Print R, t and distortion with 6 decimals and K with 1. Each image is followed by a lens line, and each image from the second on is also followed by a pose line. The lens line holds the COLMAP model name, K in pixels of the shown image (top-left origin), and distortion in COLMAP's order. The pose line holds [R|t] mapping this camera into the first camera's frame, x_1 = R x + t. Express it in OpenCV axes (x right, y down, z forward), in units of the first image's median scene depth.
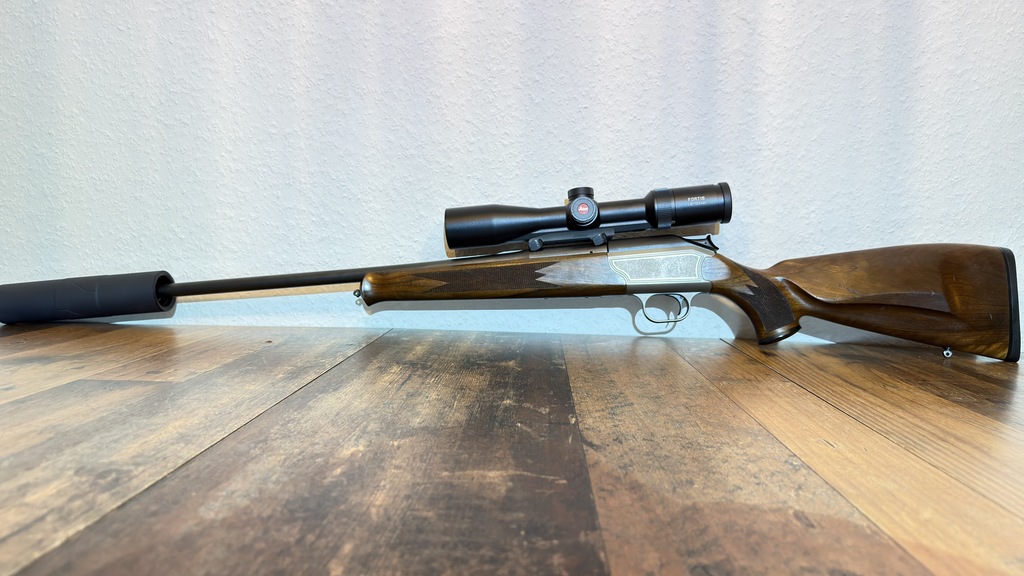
lens RADIAL K [[739.8, 0, 511.1], [0, 739.8, 295.7], [0, 0, 1]] dist [0.105426, -0.183718]
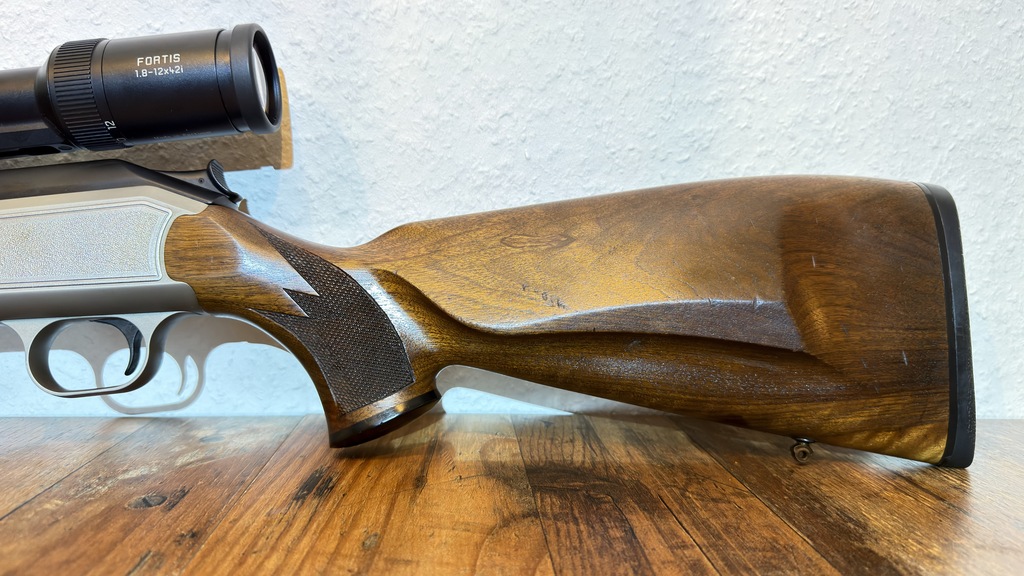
lens RADIAL K [[739.8, 0, 511.1], [0, 739.8, 295.7], [0, 0, 1]] dist [0.105426, -0.183718]
pose [[0.993798, -0.023785, 0.108627, 0.379944], [0.023197, 0.999709, 0.006681, -0.011335], [-0.108754, -0.004120, 0.994060, 0.611008]]
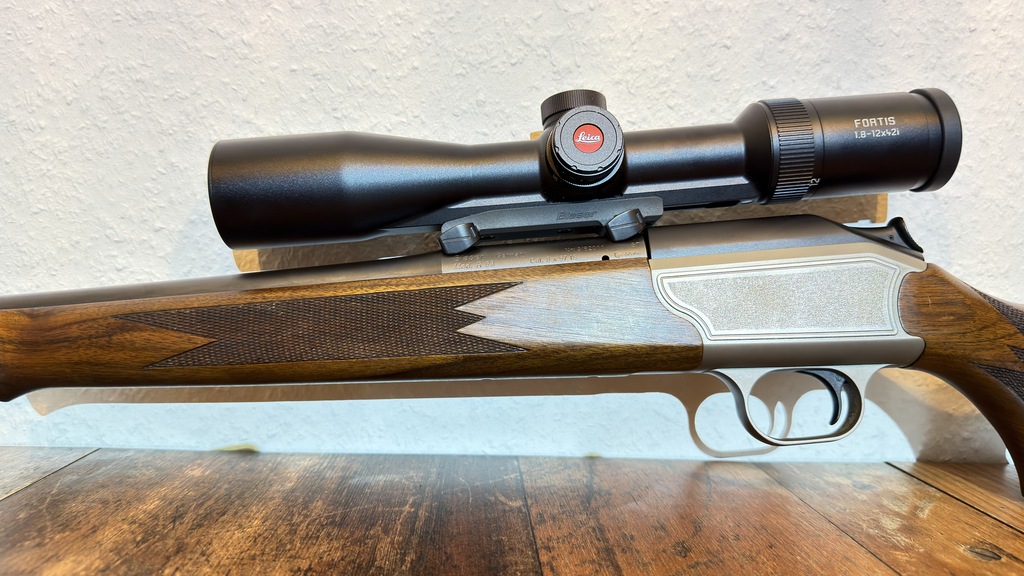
lens RADIAL K [[730.6, 0, 513.8], [0, 730.6, 299.1], [0, 0, 1]] dist [-0.023973, 0.001423]
pose [[0.996021, 0.002735, 0.089076, 0.029040], [-0.000495, 0.999683, -0.025158, -0.028794], [-0.089117, 0.025014, 0.995707, 0.645880]]
